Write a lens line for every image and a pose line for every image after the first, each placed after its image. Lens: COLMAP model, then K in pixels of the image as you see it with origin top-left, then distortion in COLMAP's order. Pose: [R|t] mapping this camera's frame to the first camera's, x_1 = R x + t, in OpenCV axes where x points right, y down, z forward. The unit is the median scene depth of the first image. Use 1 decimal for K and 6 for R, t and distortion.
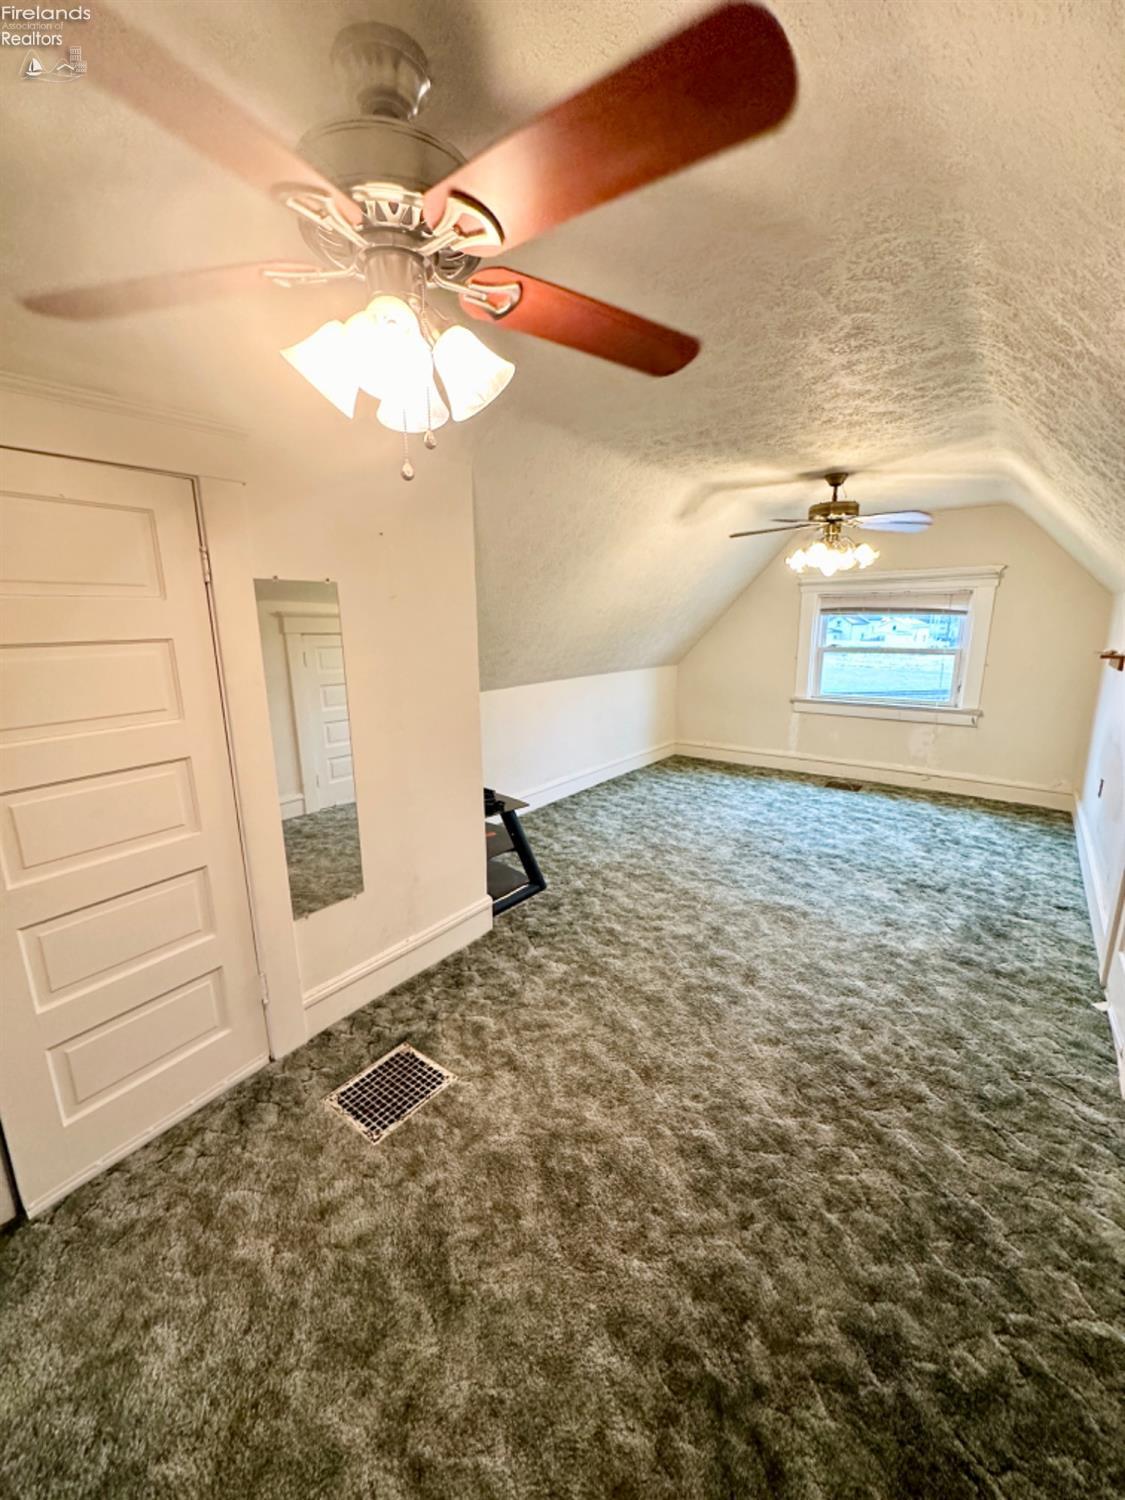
lens RADIAL K [[600.3, 0, 562.5], [0, 600.3, 750.0], [0, 0, 1]] dist [-0.003430, 0.000482]
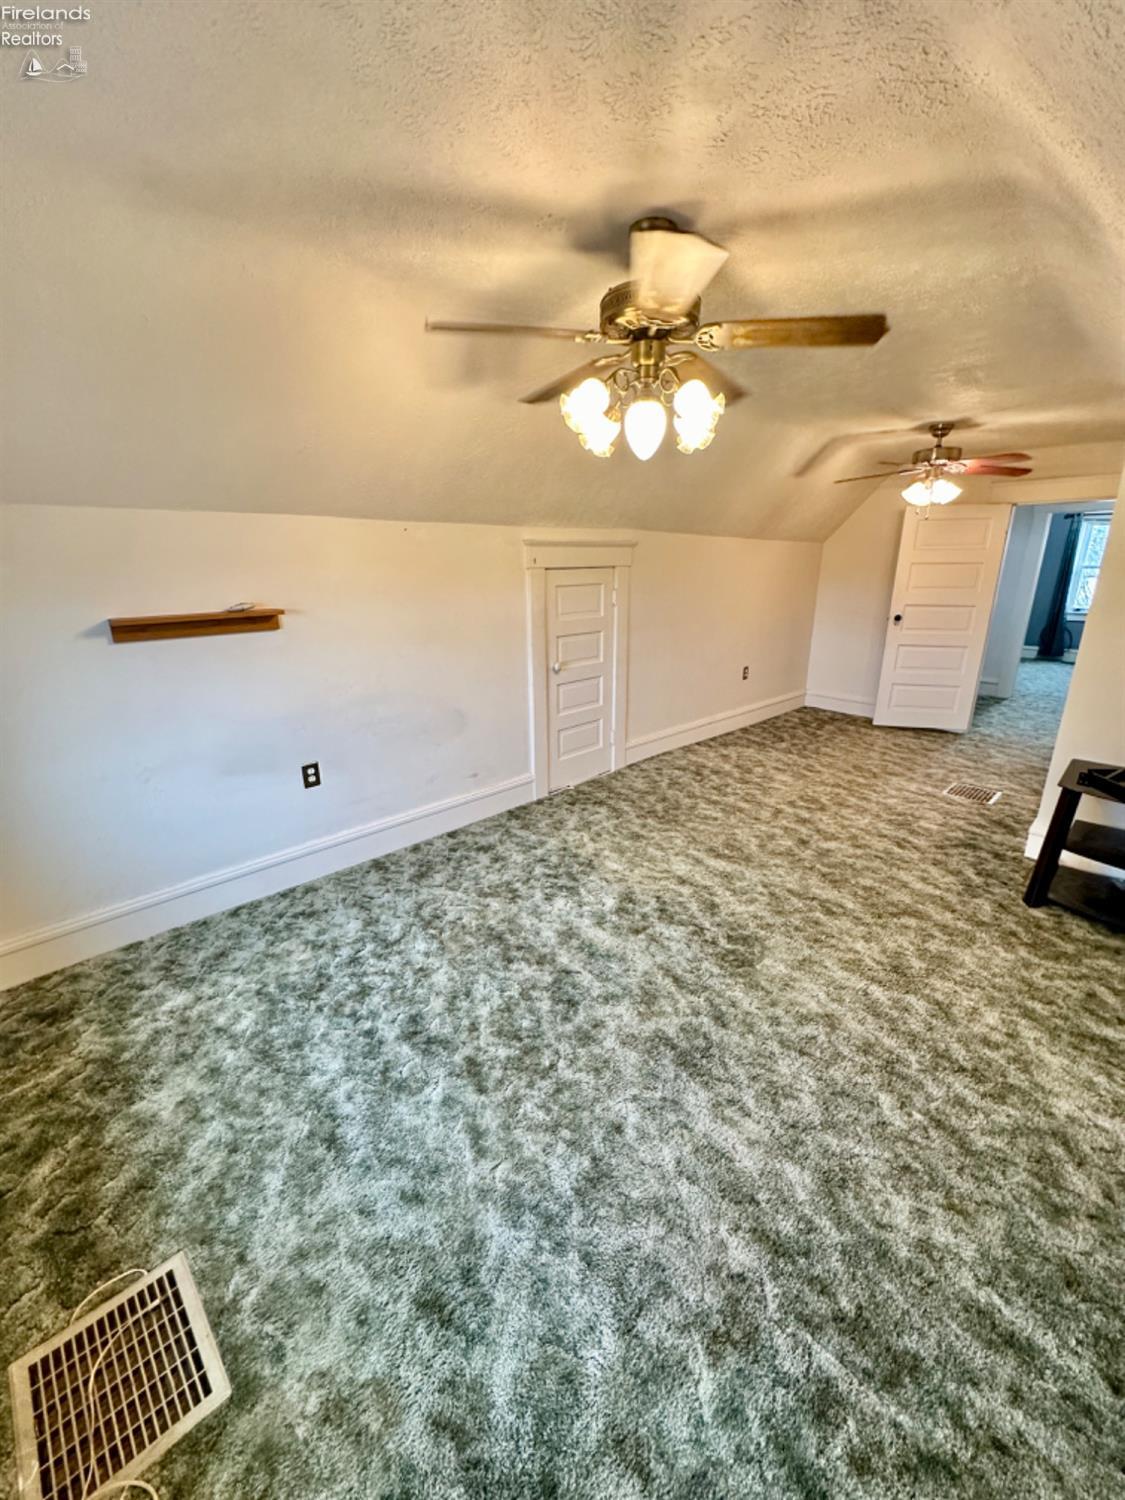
lens RADIAL K [[600.3, 0, 562.5], [0, 600.3, 750.0], [0, 0, 1]] dist [-0.003430, 0.000482]
pose [[-0.990015, -0.029970, 0.137736, 0.459975], [0.041503, 0.871848, 0.488014, -0.345030], [-0.134711, 0.488858, -0.861900, 1.634197]]
